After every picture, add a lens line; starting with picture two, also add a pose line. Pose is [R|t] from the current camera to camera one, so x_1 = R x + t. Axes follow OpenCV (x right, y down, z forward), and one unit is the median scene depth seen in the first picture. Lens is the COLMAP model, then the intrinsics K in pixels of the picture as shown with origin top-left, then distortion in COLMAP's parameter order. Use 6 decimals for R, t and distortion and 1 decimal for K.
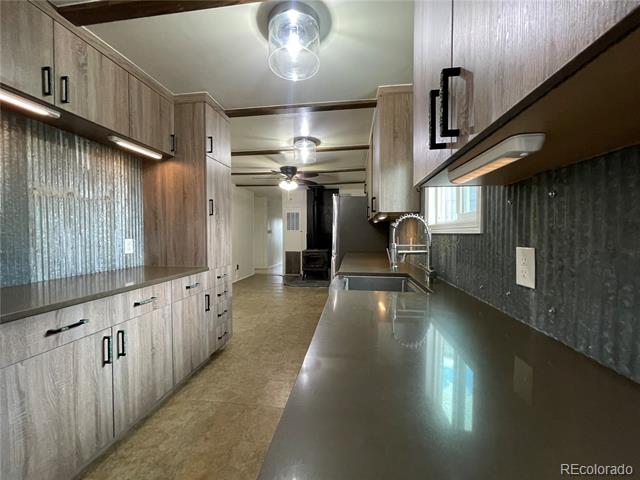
lens RADIAL K [[257.7, 0, 317.7], [0, 257.7, 241.1], [0, 0, 1]] dist [-0.000554, 0.000308]
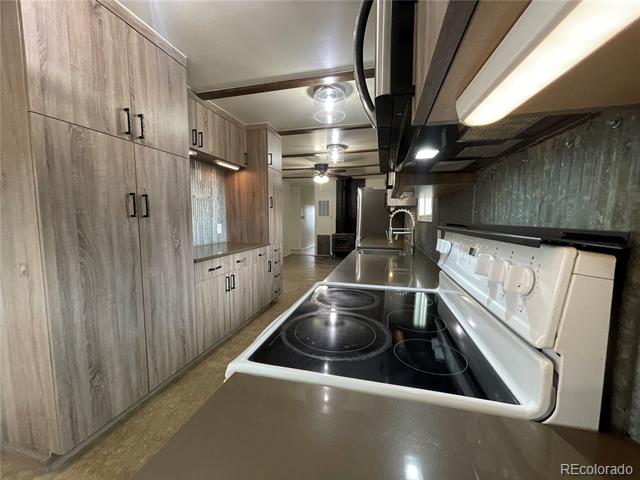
lens RADIAL K [[257.7, 0, 317.7], [0, 257.7, 241.1], [0, 0, 1]] dist [-0.000554, 0.000308]
pose [[0.993699, 0.013035, -0.111322, 0.016233], [-0.006438, 0.998213, 0.059409, 0.000121], [0.111898, -0.058318, 0.992007, -0.434403]]
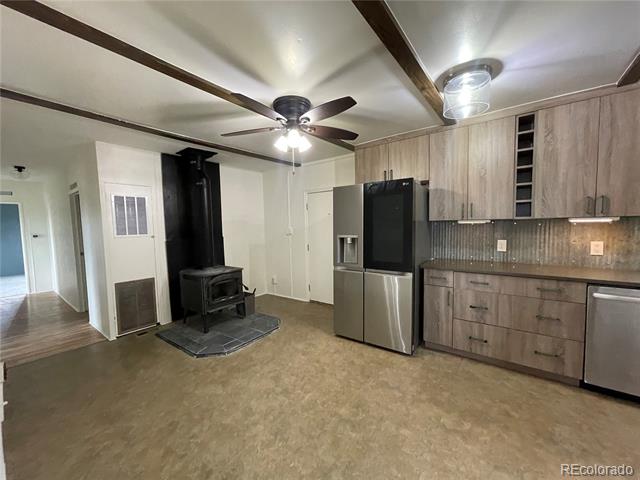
lens RADIAL K [[257.7, 0, 317.7], [0, 257.7, 241.1], [0, 0, 1]] dist [-0.000554, 0.000308]
pose [[0.489506, -0.067974, 0.869347, -1.059744], [0.047435, 0.997557, 0.051289, -0.122420], [-0.870709, 0.016131, 0.491534, 1.527720]]
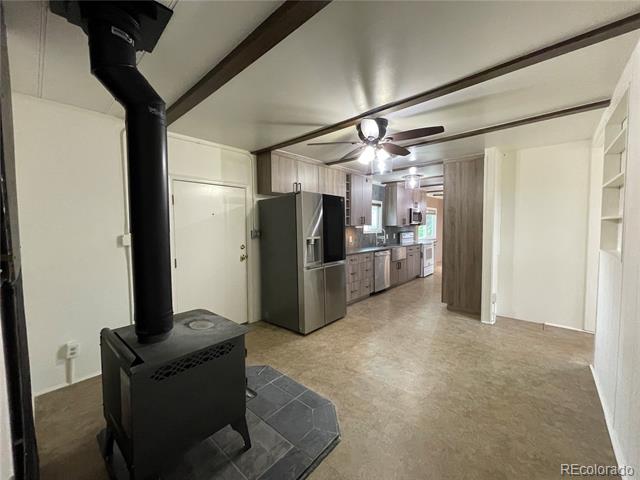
lens RADIAL K [[257.7, 0, 317.7], [0, 257.7, 241.1], [0, 0, 1]] dist [-0.000554, 0.000308]
pose [[-0.830910, -0.021283, 0.556000, -0.681437], [0.028722, 0.996295, 0.081060, -0.169282], [-0.555665, 0.083323, -0.827220, 3.187264]]
